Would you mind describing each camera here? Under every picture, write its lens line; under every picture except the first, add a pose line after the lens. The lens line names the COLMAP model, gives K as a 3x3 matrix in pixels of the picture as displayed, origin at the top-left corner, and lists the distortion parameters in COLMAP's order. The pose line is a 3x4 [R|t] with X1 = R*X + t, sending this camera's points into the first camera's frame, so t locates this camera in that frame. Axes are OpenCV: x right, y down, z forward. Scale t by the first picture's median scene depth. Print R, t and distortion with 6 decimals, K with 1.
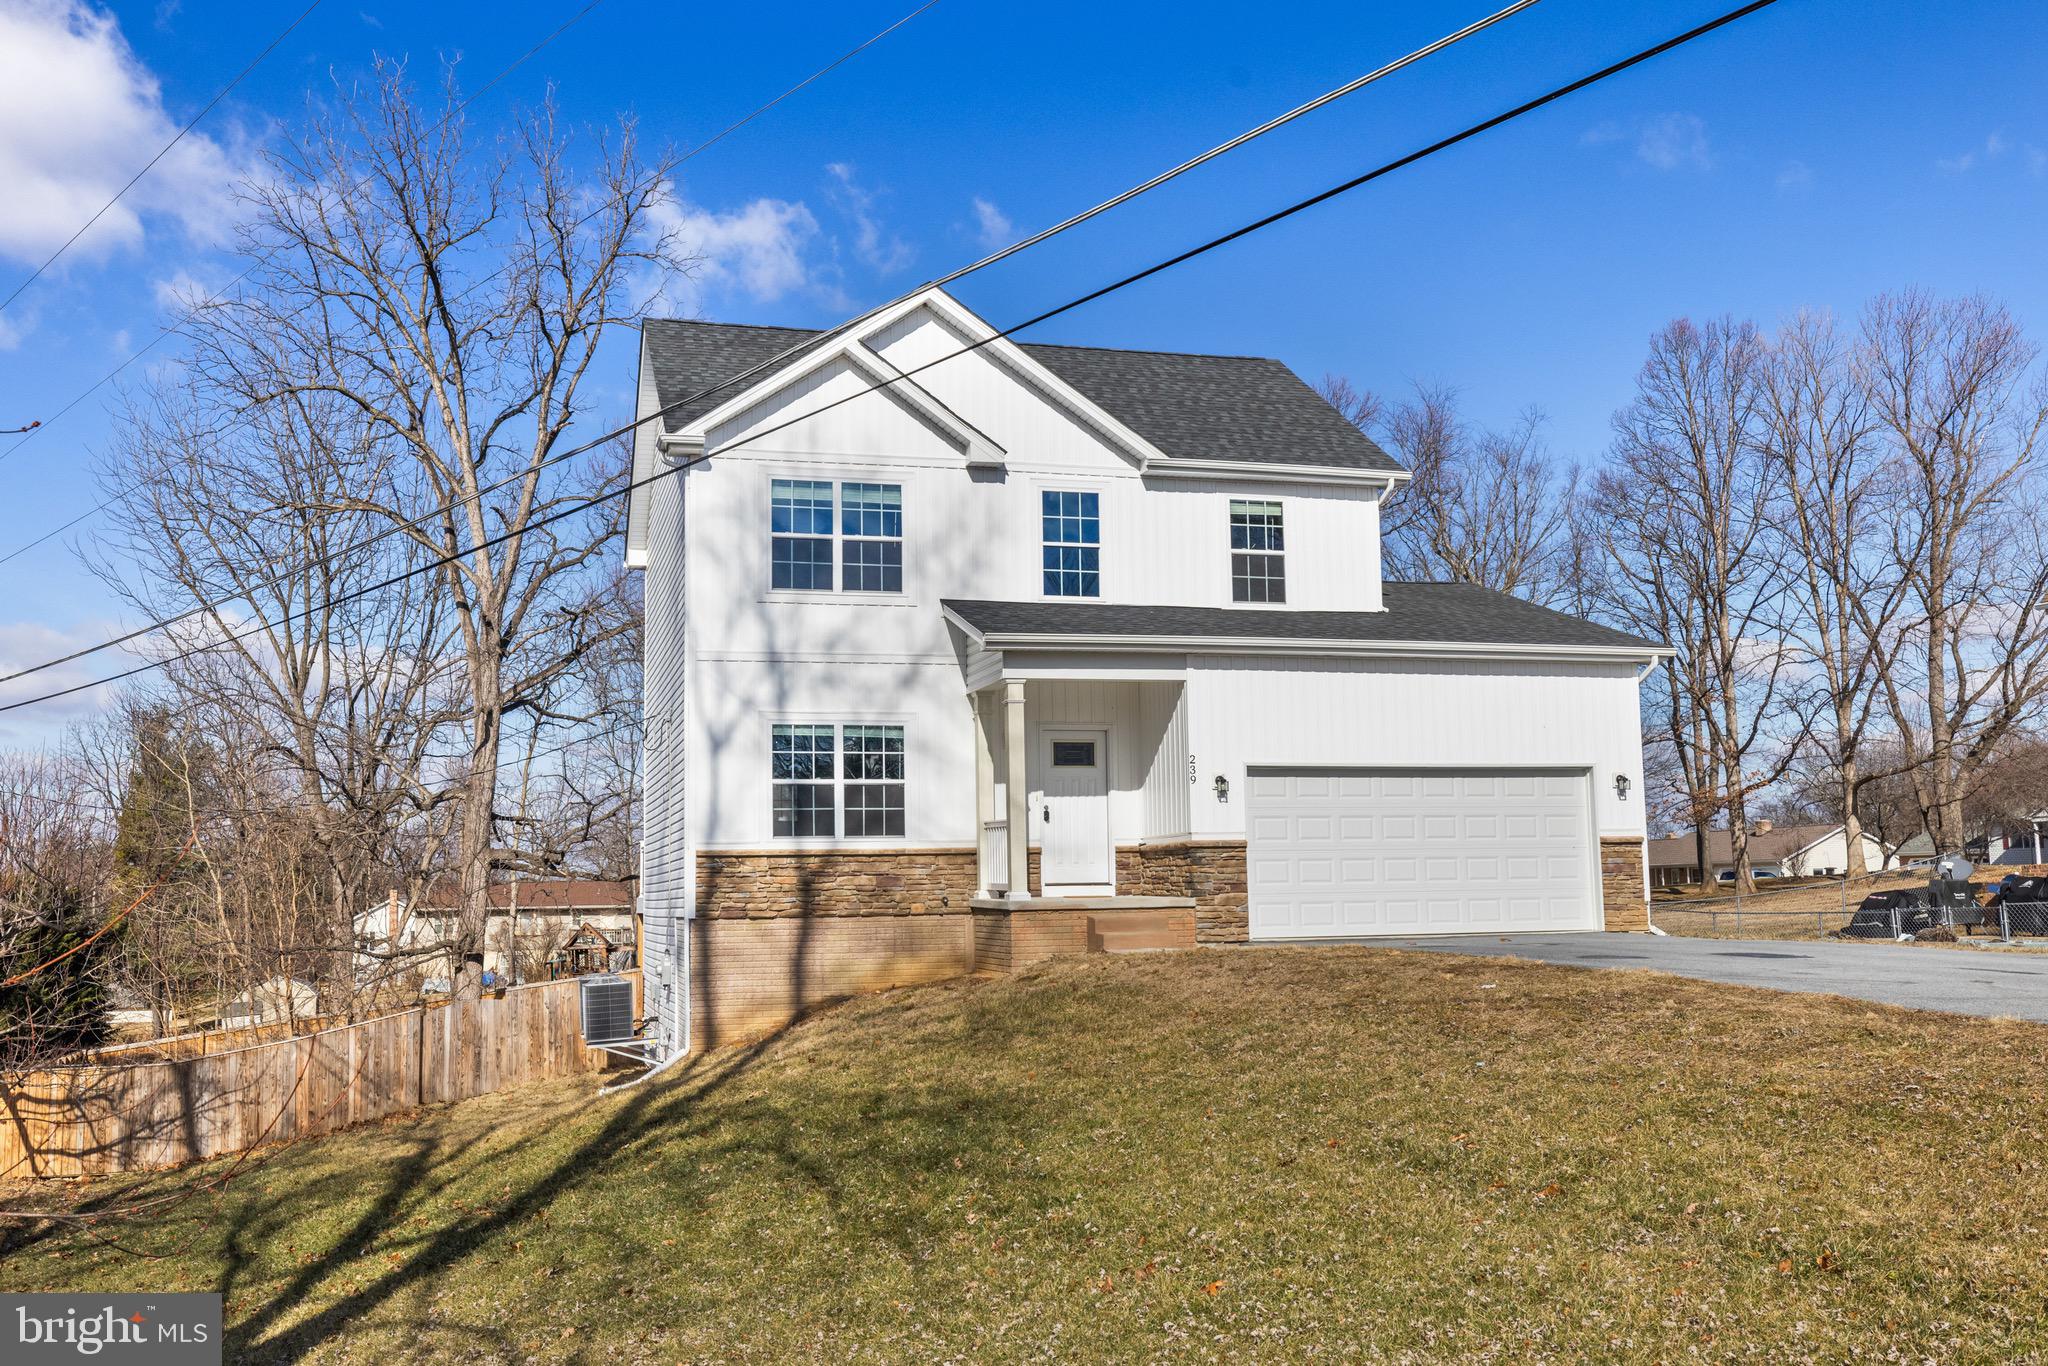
lens RADIAL K [[1819.1, 0, 1024.0], [0, 1819.1, 683.0], [0, 0, 1]] dist [0.007029, -0.003537]
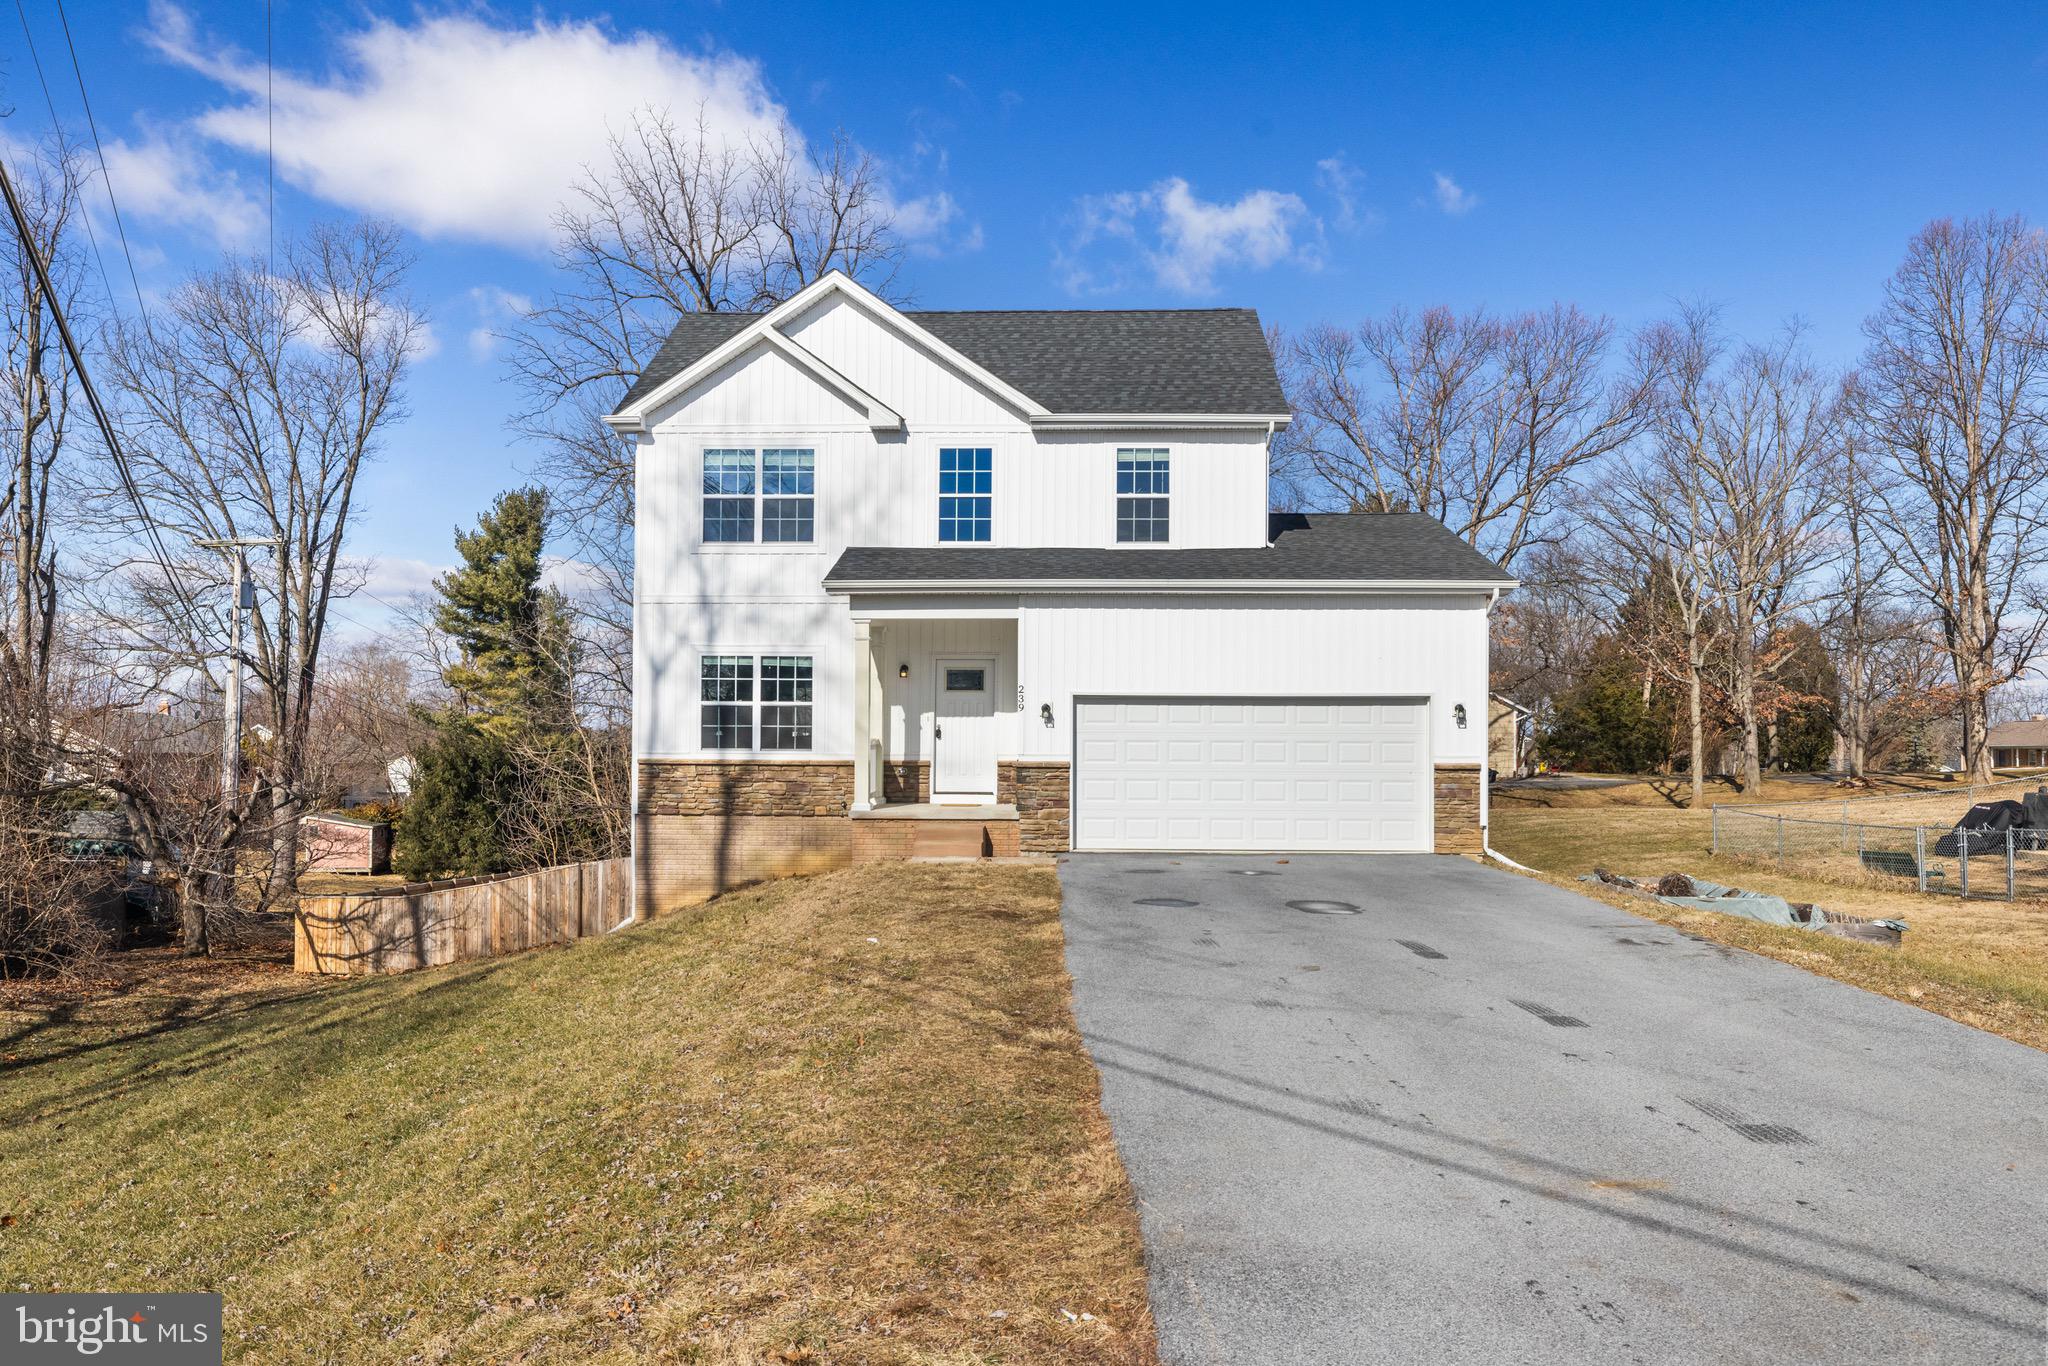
lens RADIAL K [[1468.1, 0, 1025.2], [0, 1468.1, 718.9], [0, 0, 1]] dist [-0.000077, 0.000119]
pose [[0.953292, 0.015959, -0.301629, 0.347596], [0.013629, 0.995314, 0.095735, -0.024950], [0.301743, -0.095374, 0.948607, 0.131982]]
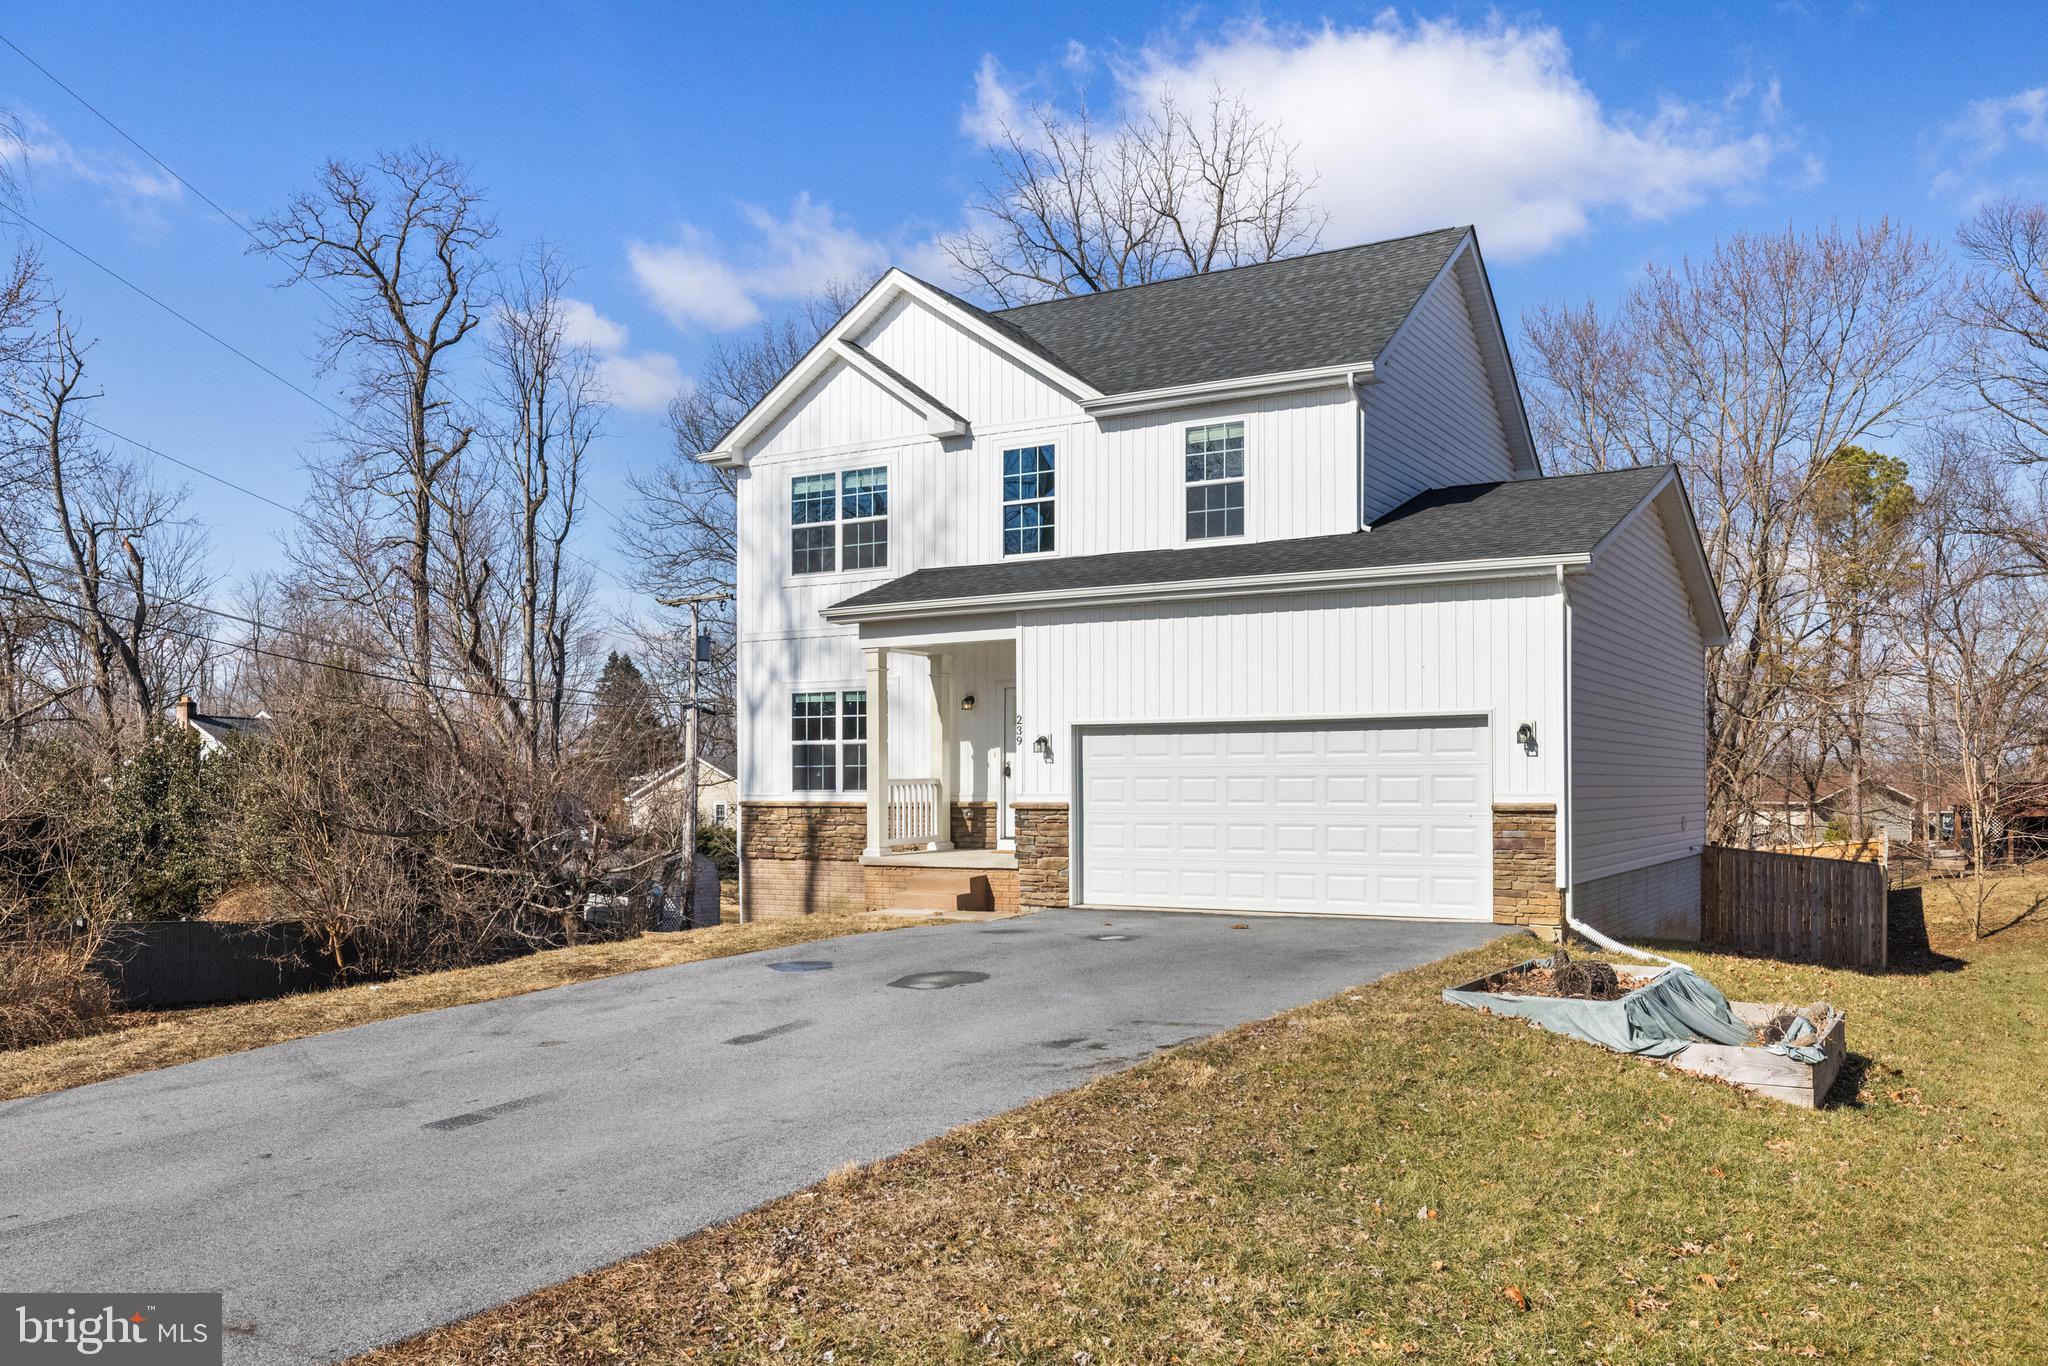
lens RADIAL K [[1618.0, 0, 1025.1], [0, 1618.0, 775.2], [0, 0, 1]] dist [-0.001909, -0.000316]
pose [[0.694905, 0.009933, -0.719033, 0.680601], [0.074250, 0.993569, 0.085484, -0.002474], [0.715258, -0.112791, 0.689699, 0.375713]]
